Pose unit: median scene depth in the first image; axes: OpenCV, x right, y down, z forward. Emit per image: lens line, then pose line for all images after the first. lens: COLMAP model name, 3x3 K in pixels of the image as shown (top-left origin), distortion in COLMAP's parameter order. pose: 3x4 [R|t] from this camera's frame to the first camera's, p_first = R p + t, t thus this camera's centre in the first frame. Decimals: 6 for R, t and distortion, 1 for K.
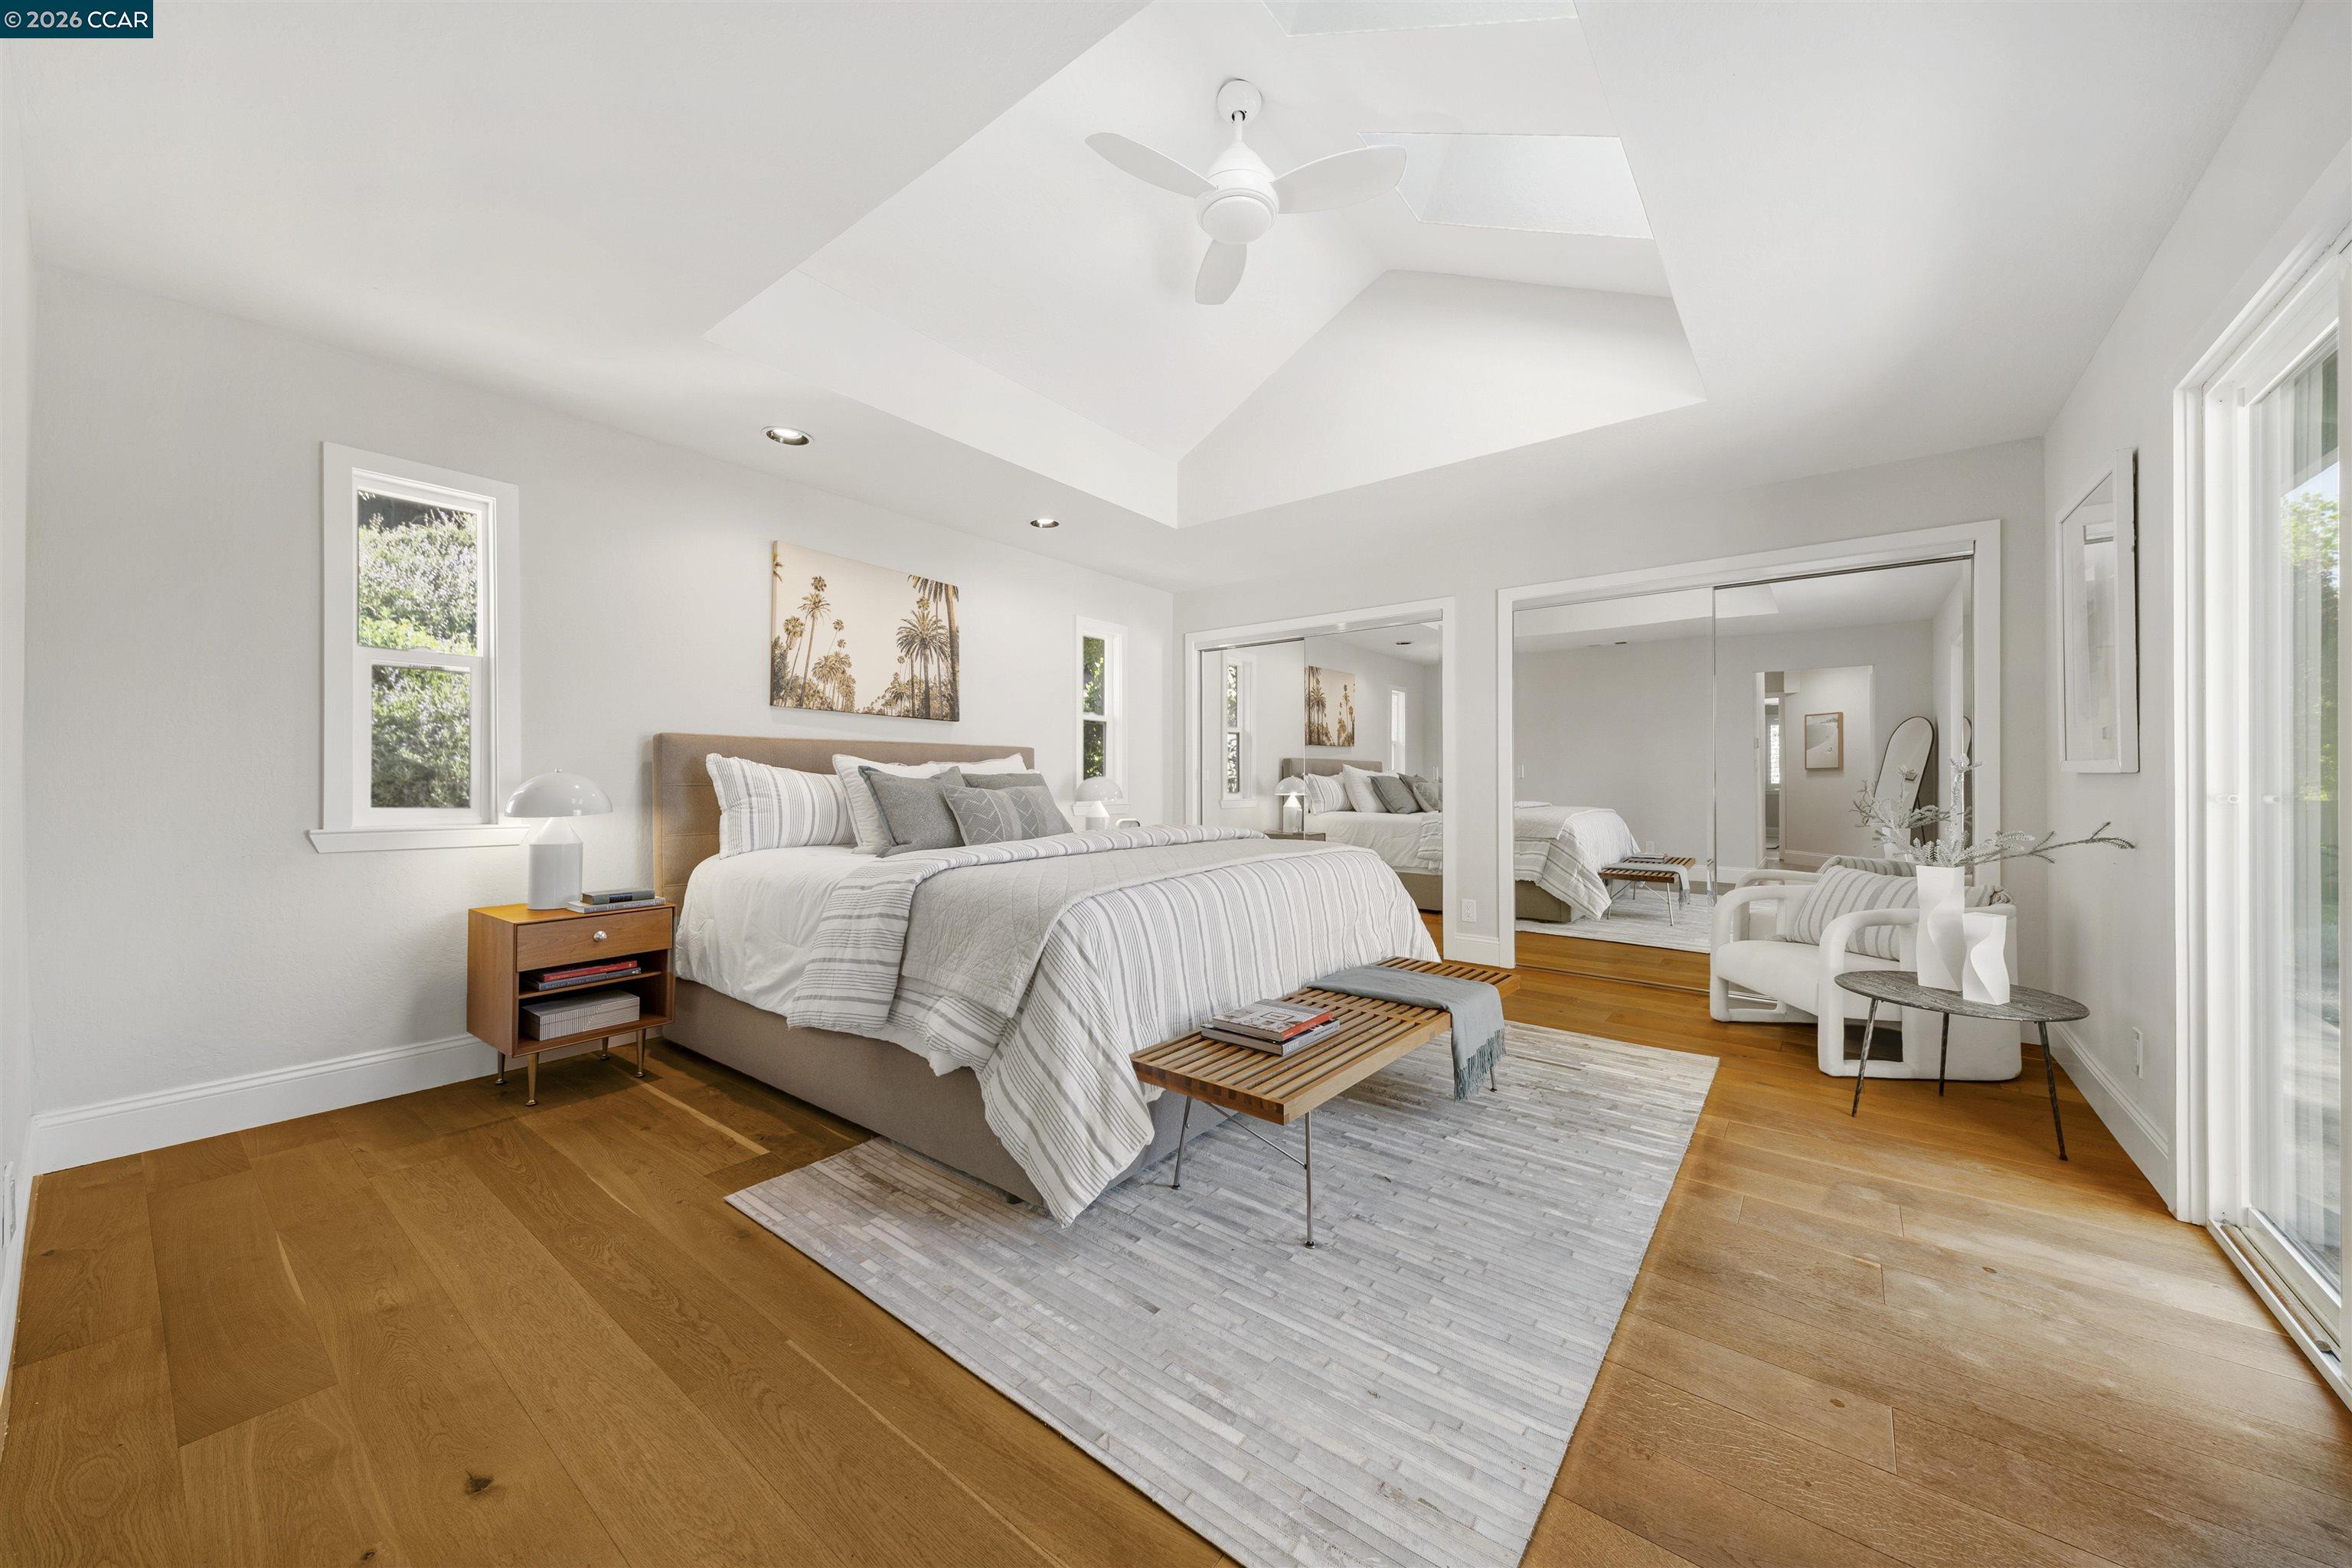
lens RADIAL K [[818.5, 0, 1175.0], [0, 818.5, 781.0], [0, 0, 1]] dist [0.022108, -0.000100]
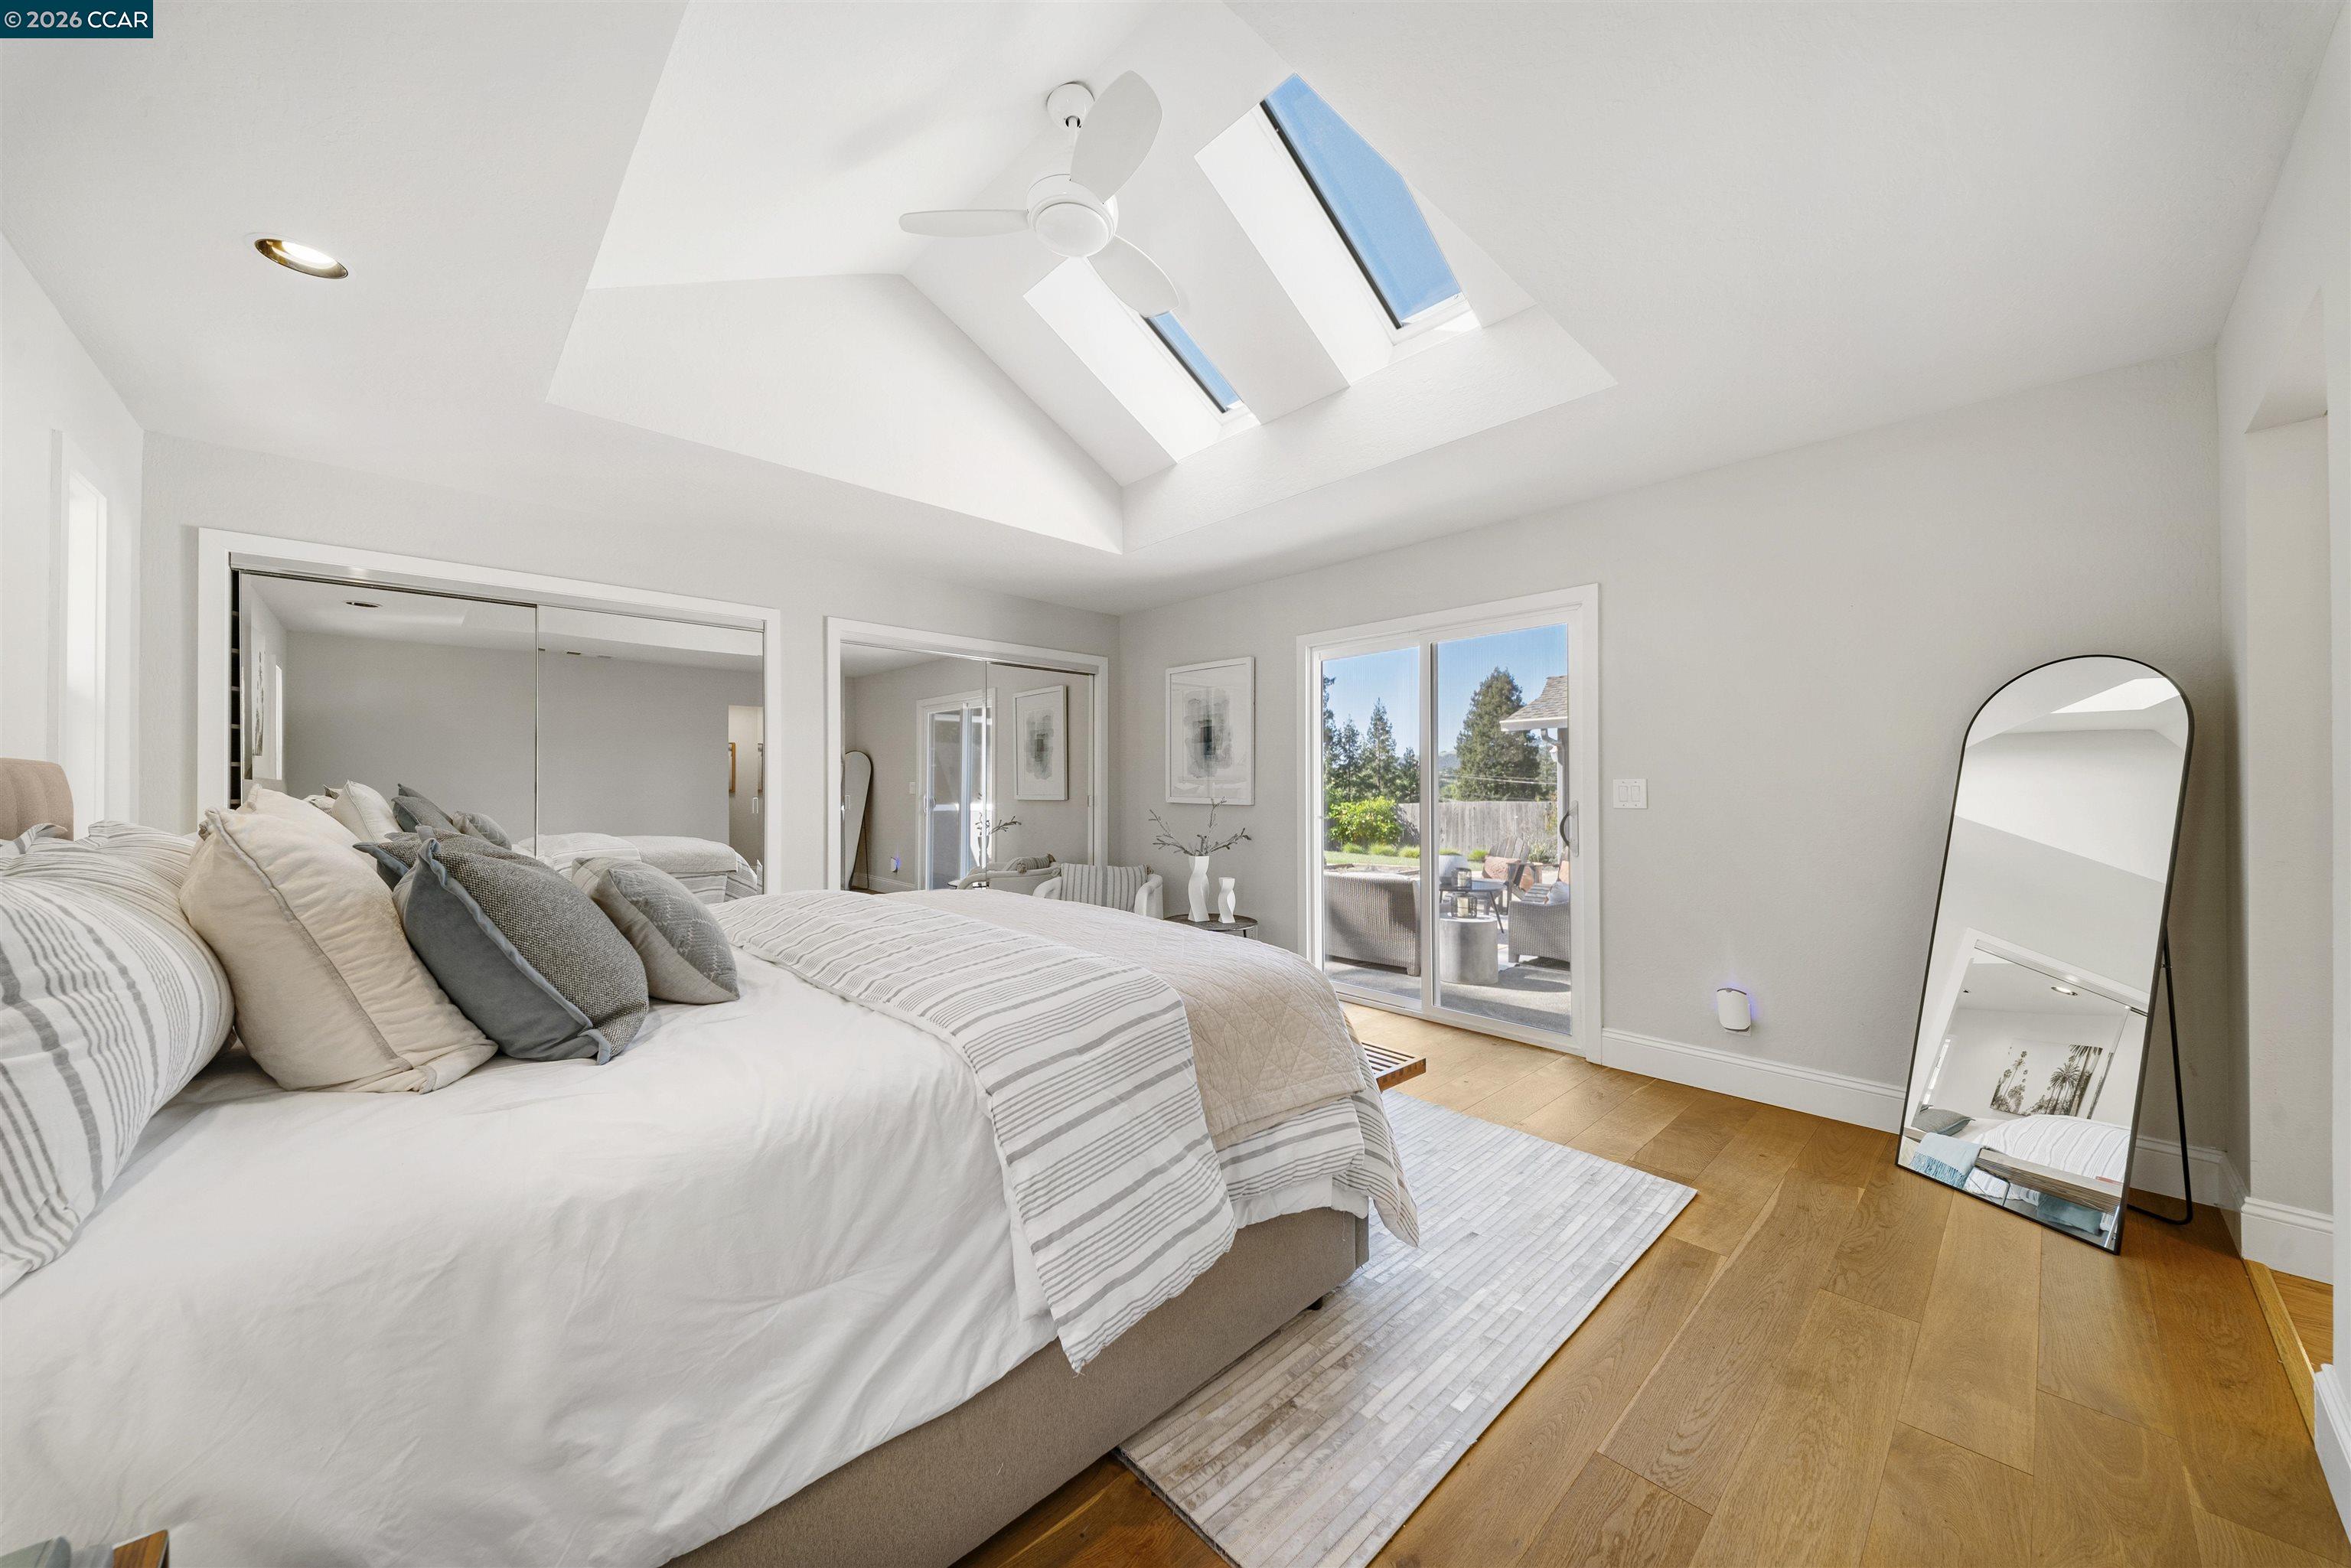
lens RADIAL K [[818.1, 0, 1174.5], [0, 818.1, 781.0], [0, 0, 1]] dist [0.022108, -0.000100]
pose [[0.151221, 0.008849, 0.988460, -0.581123], [0.003478, 0.999949, -0.009484, -0.033131], [-0.988494, 0.004872, 0.151182, 0.520352]]
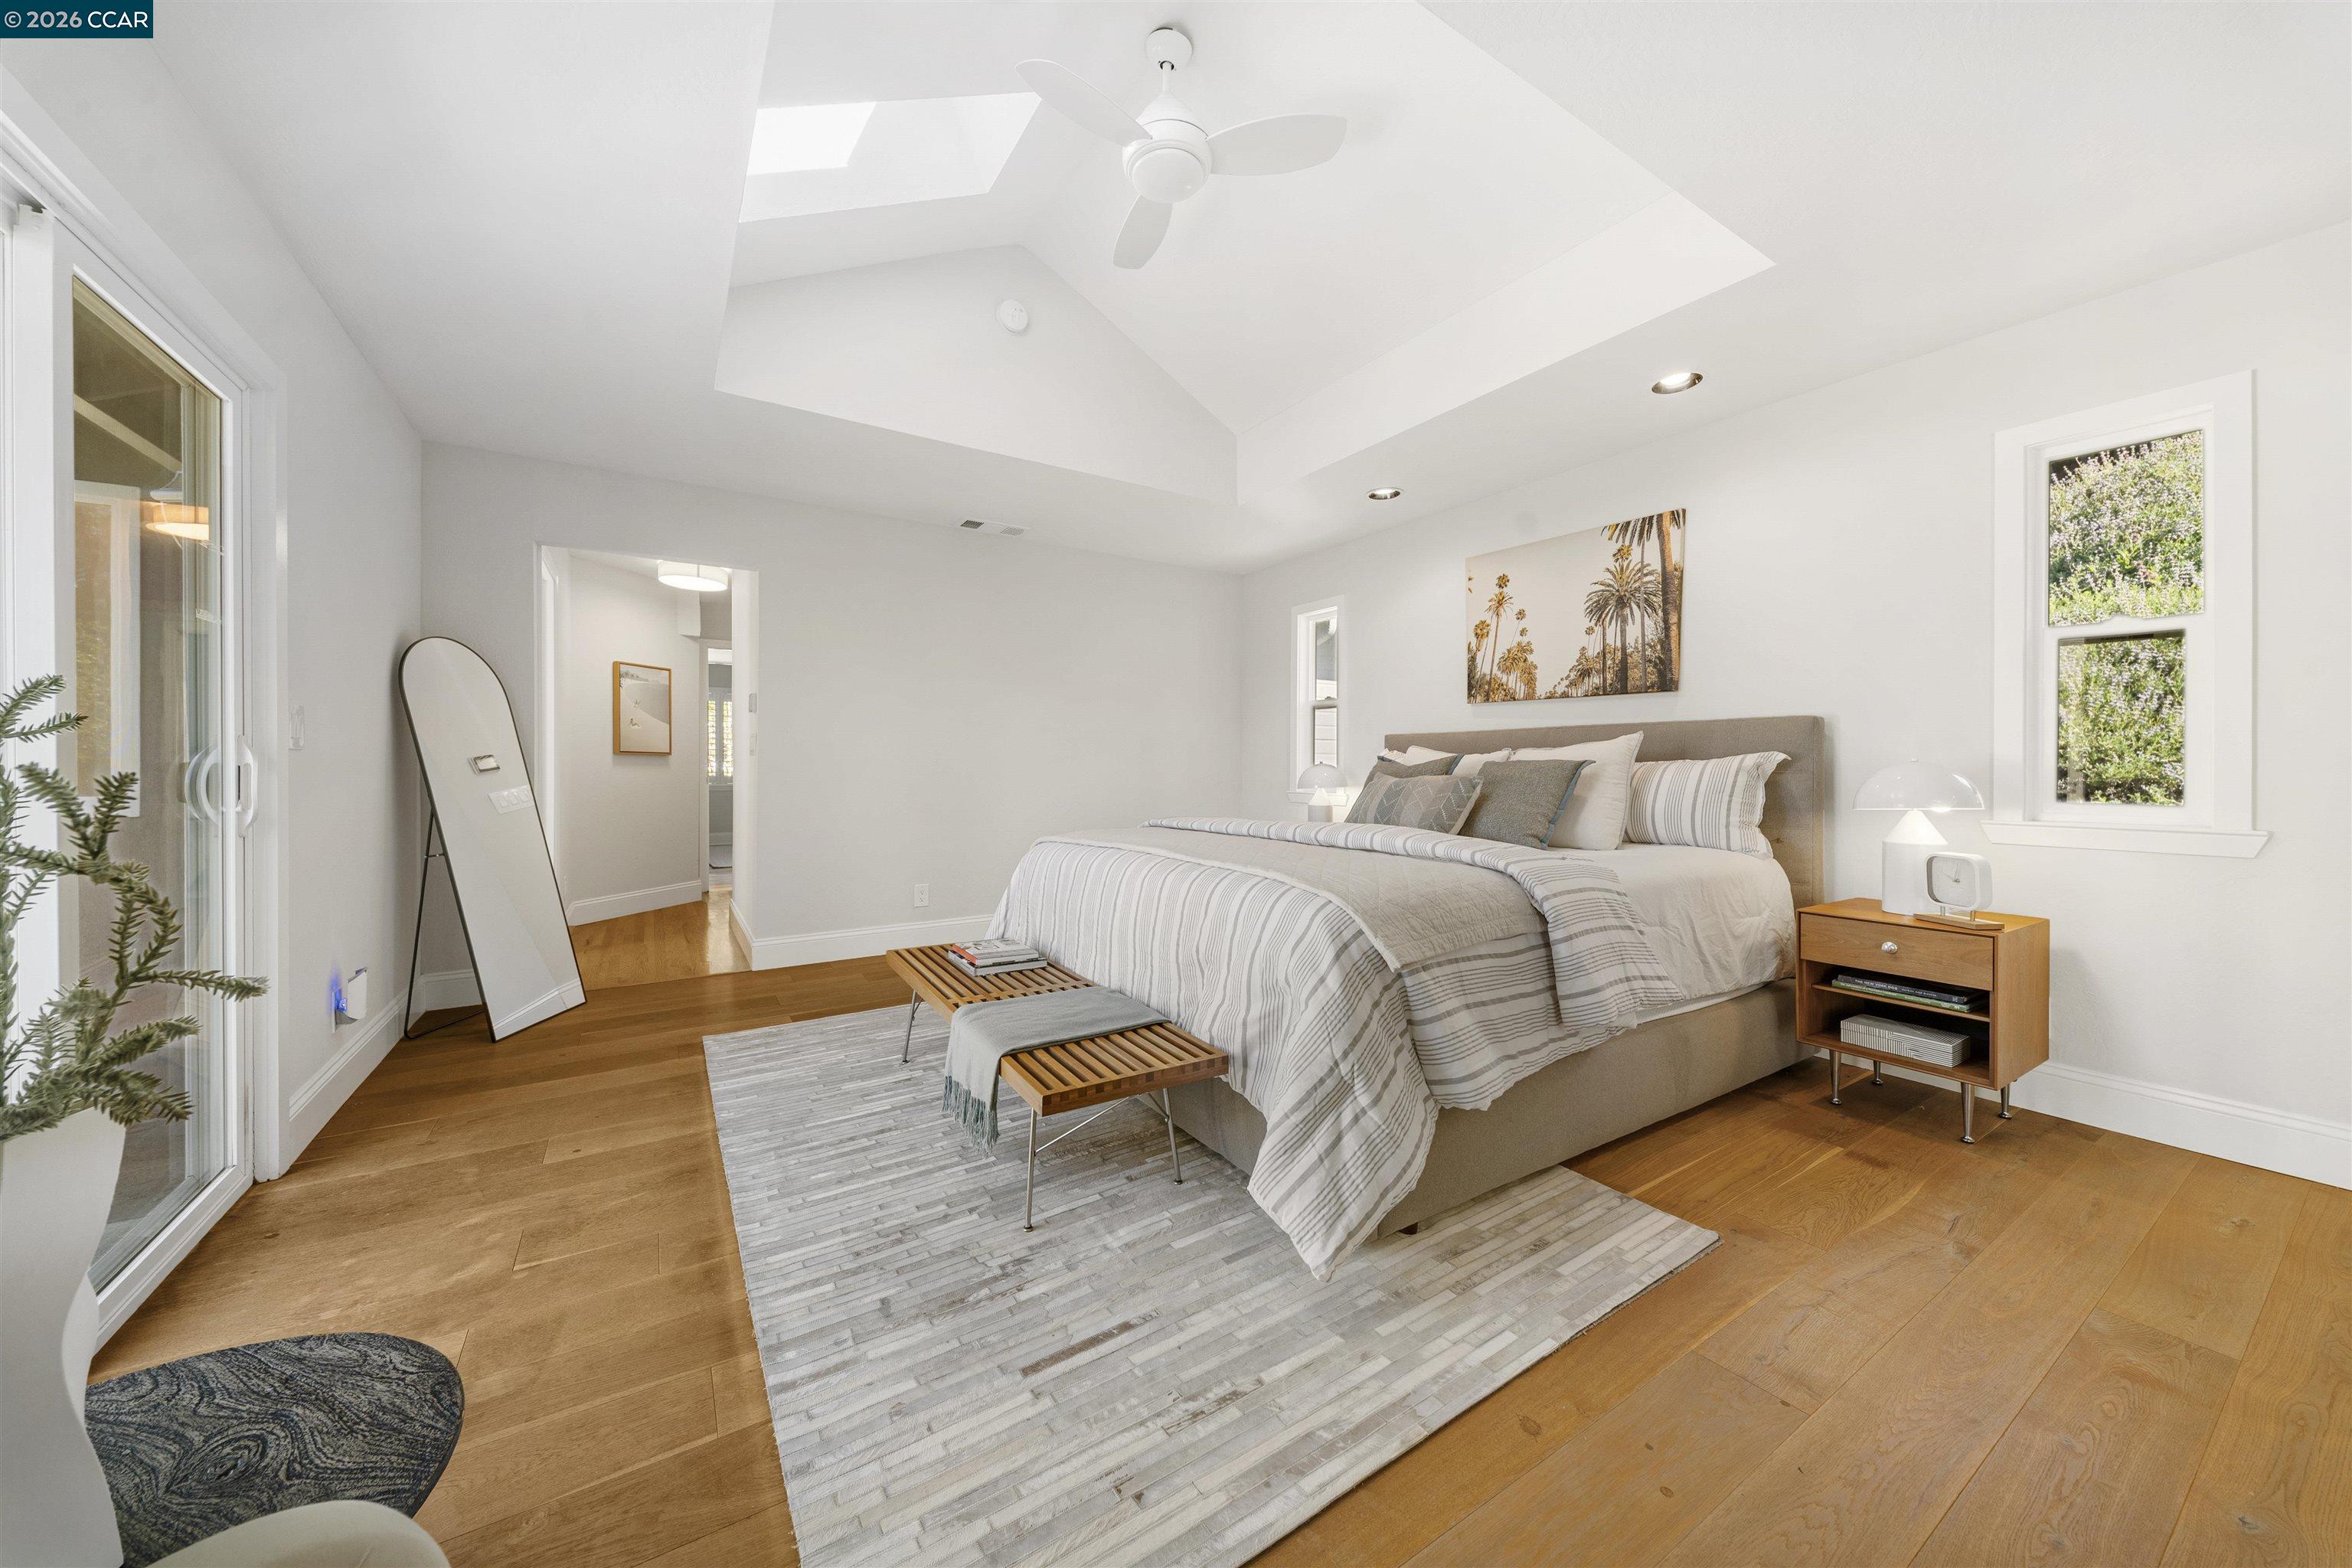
lens RADIAL K [[818.5, 0, 1175.0], [0, 818.5, 781.0], [0, 0, 1]] dist [0.022108, -0.000100]
pose [[-0.323738, 0.012177, -0.946068, 0.685453], [-0.002240, 0.999905, 0.013636, 0.001560], [0.946144, 0.006534, -0.323680, 0.927395]]
